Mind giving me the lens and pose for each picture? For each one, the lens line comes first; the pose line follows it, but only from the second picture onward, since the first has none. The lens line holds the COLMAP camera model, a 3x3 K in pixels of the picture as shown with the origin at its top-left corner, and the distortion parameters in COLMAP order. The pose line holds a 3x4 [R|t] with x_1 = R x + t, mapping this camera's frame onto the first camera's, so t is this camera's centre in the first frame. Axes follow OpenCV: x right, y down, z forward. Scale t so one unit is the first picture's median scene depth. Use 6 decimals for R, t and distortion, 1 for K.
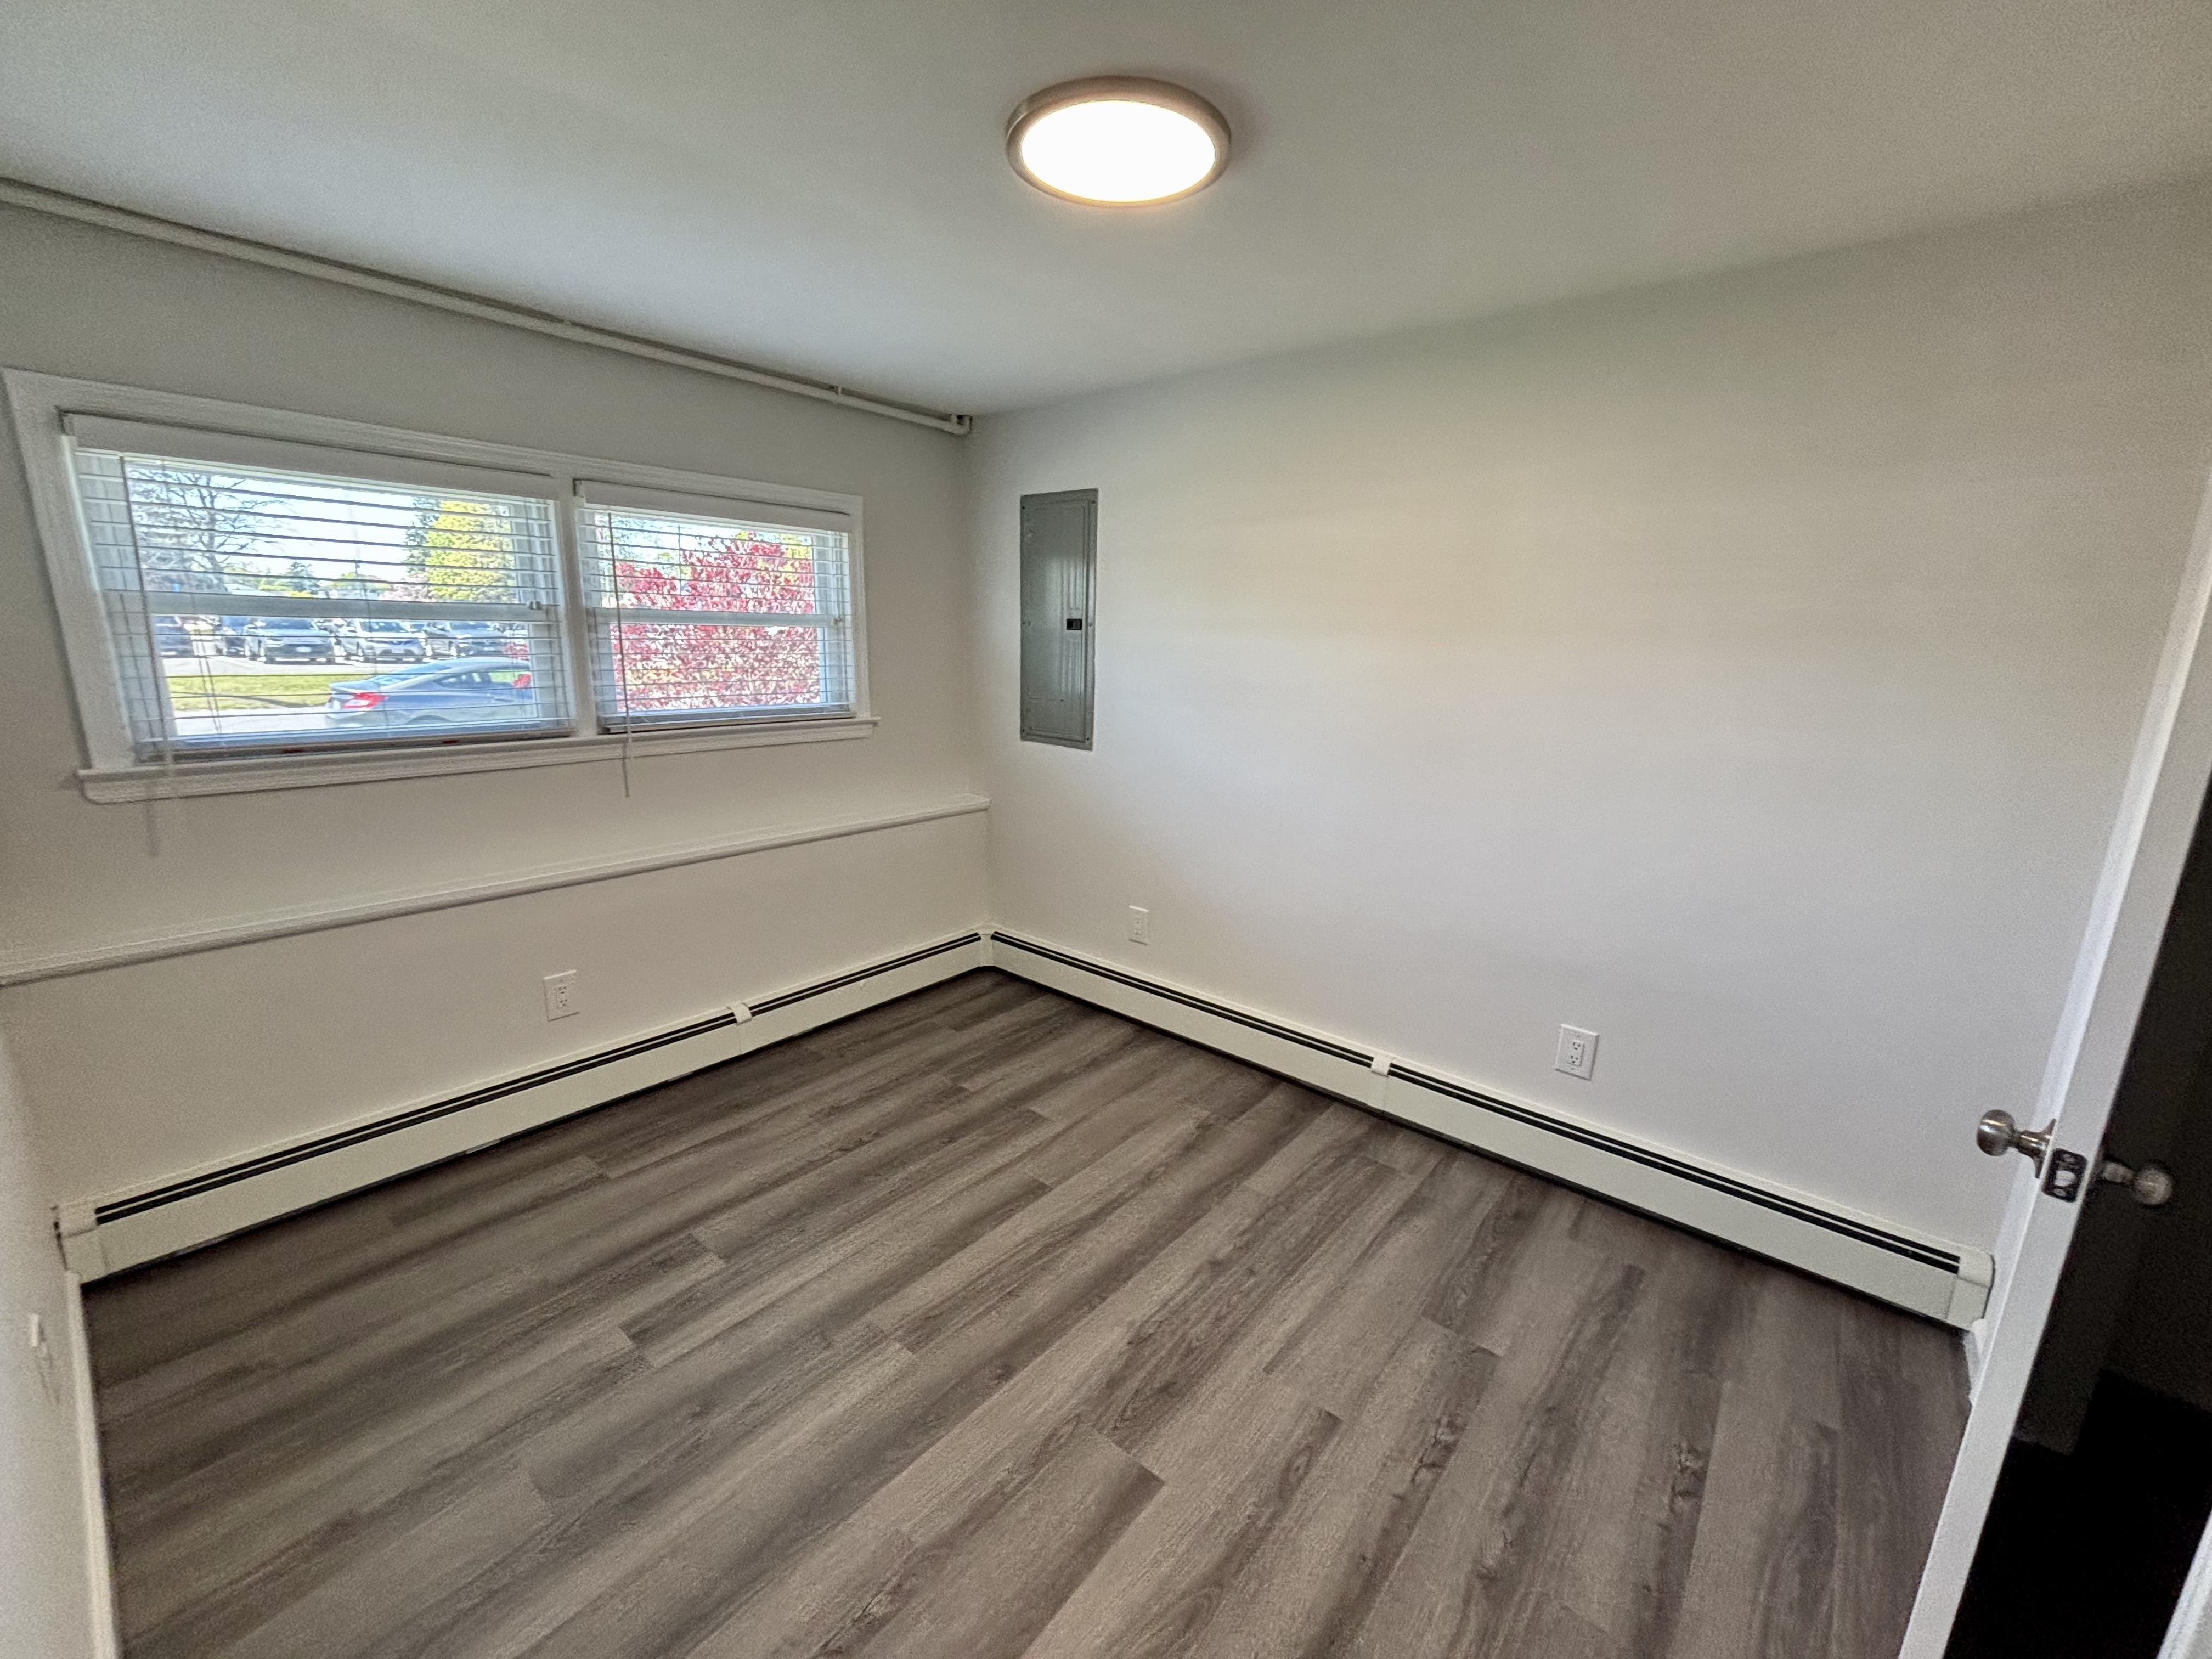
lens RADIAL K [[905.0, 0, 1126.1], [0, 905.0, 834.0], [0, 0, 1]] dist [-0.001074, -0.000141]
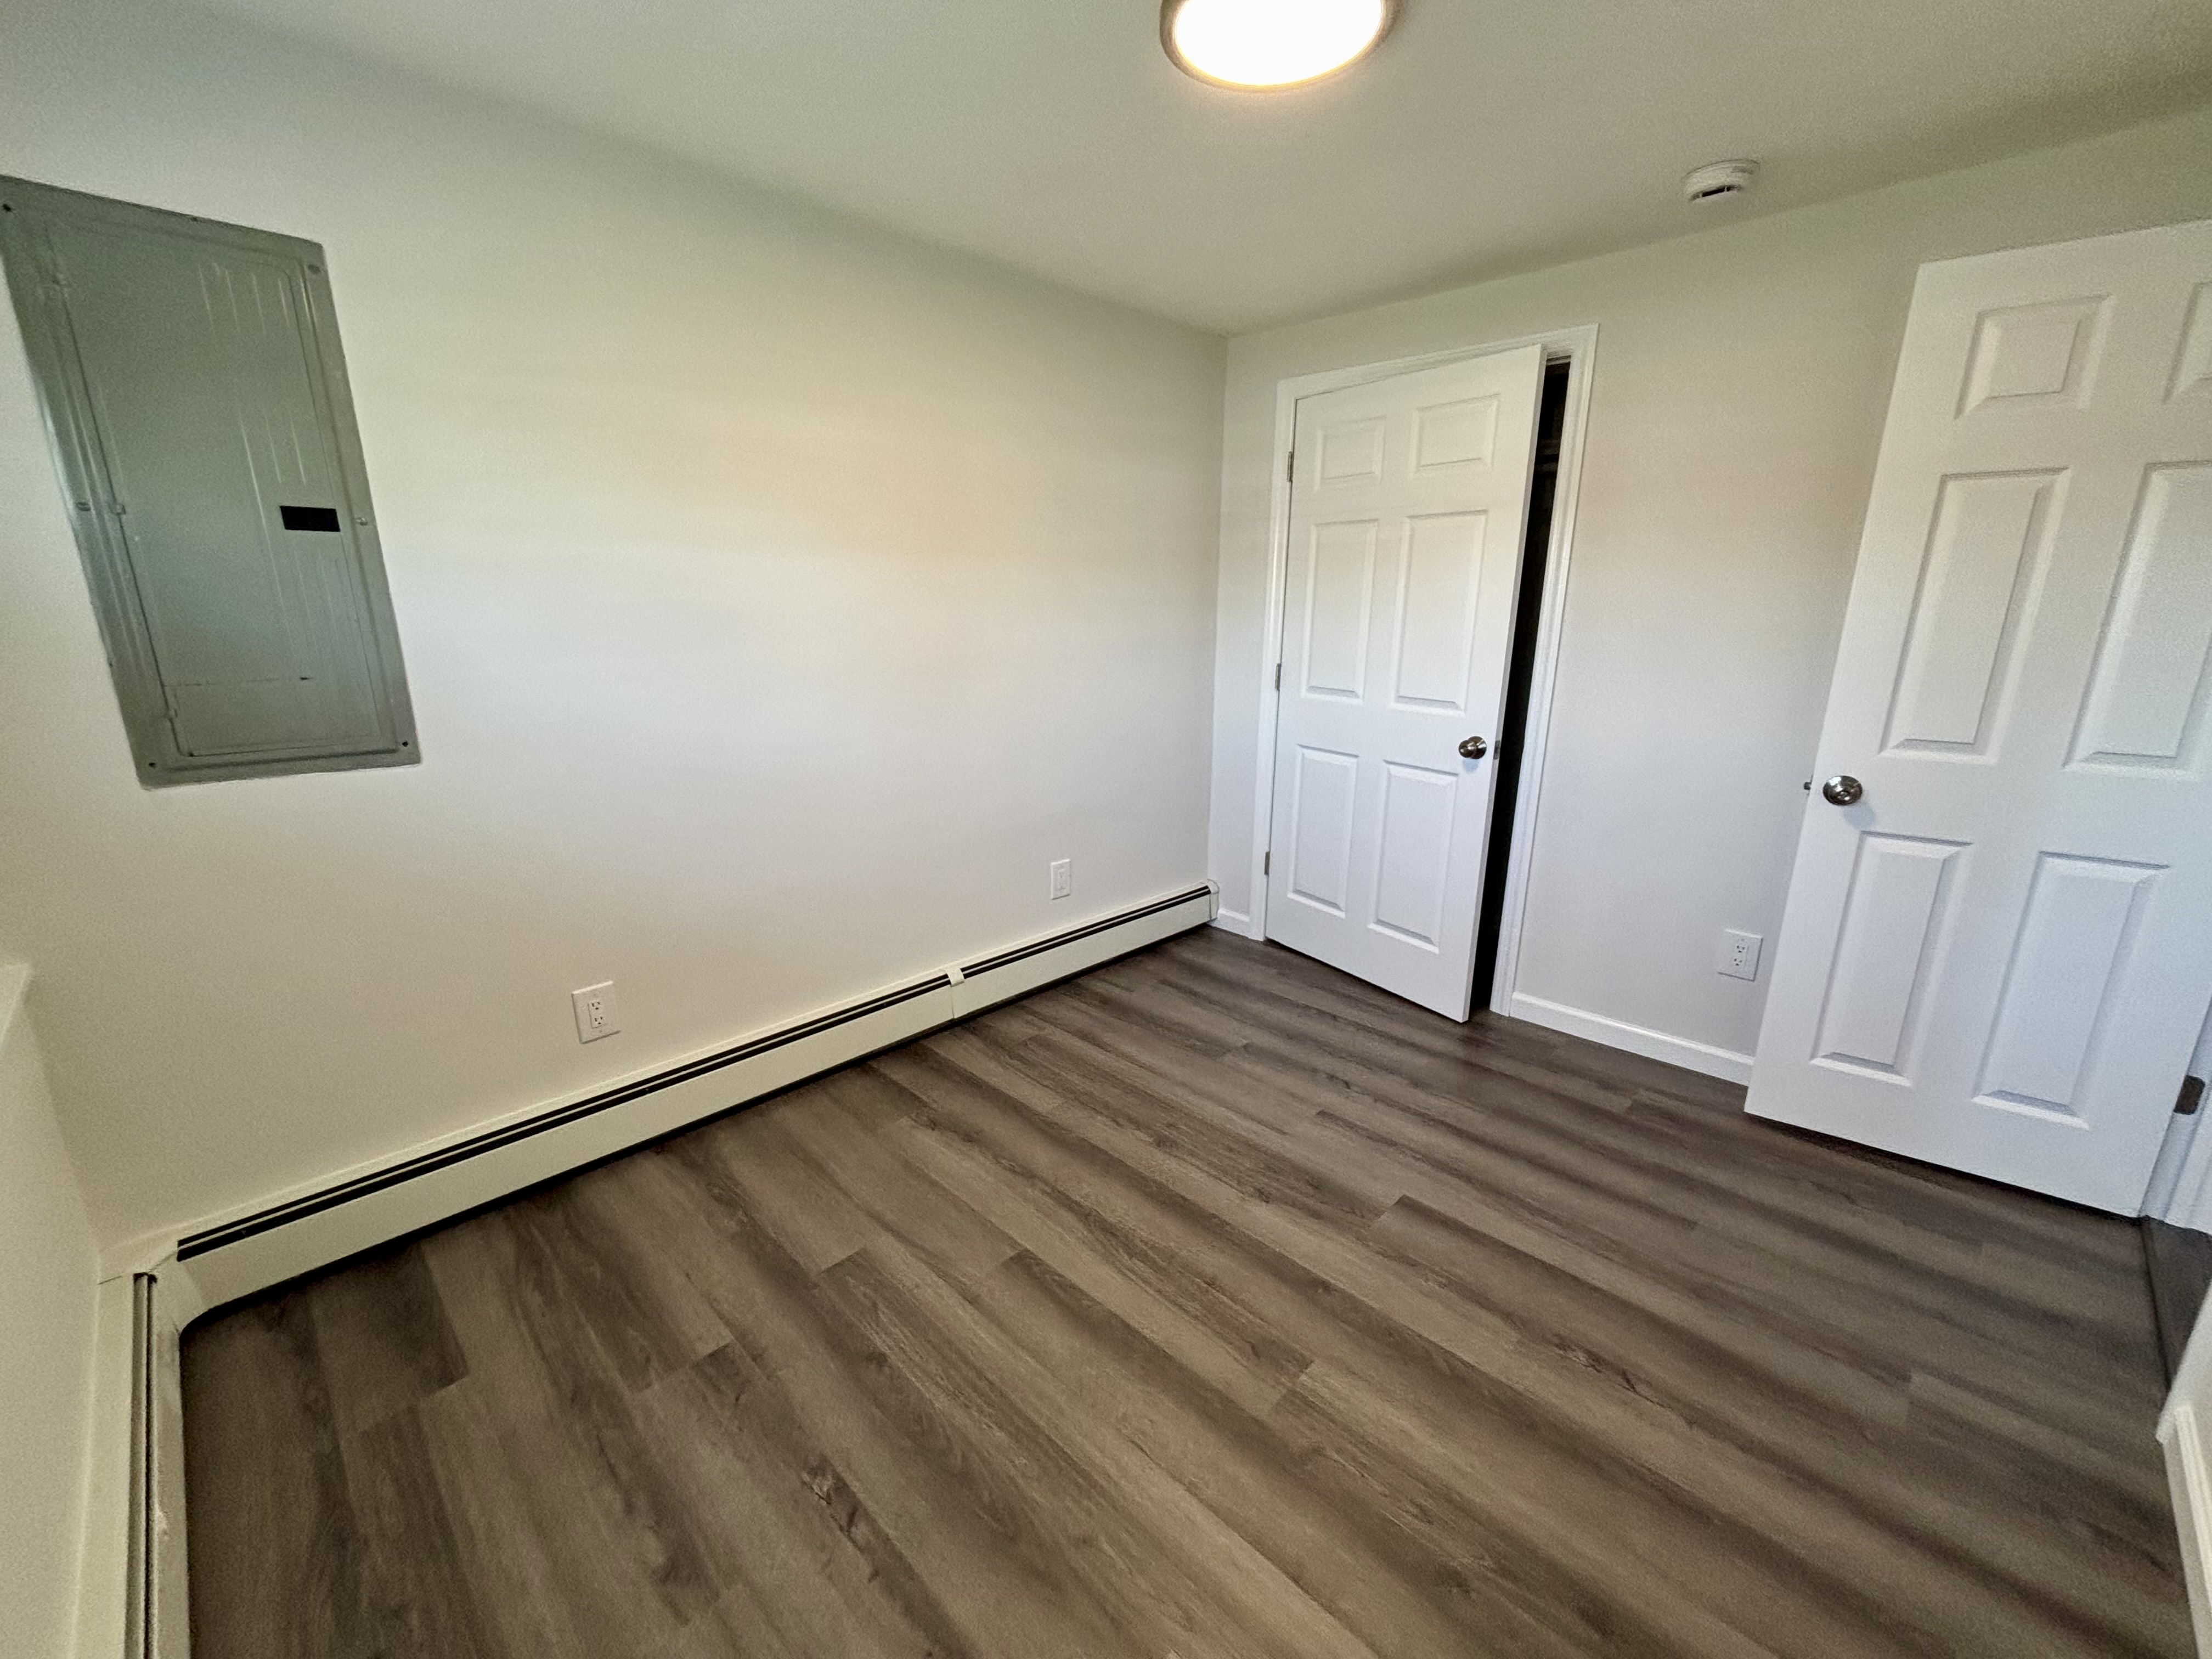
lens RADIAL K [[905.0, 0, 1099.4], [0, 905.0, 835.3], [0, 0, 1]] dist [-0.001074, -0.000141]
pose [[0.095534, -0.281246, 0.954869, -0.743147], [0.224485, 0.940632, 0.254593, -0.138495], [-0.969783, 0.190031, 0.152997, 0.757059]]
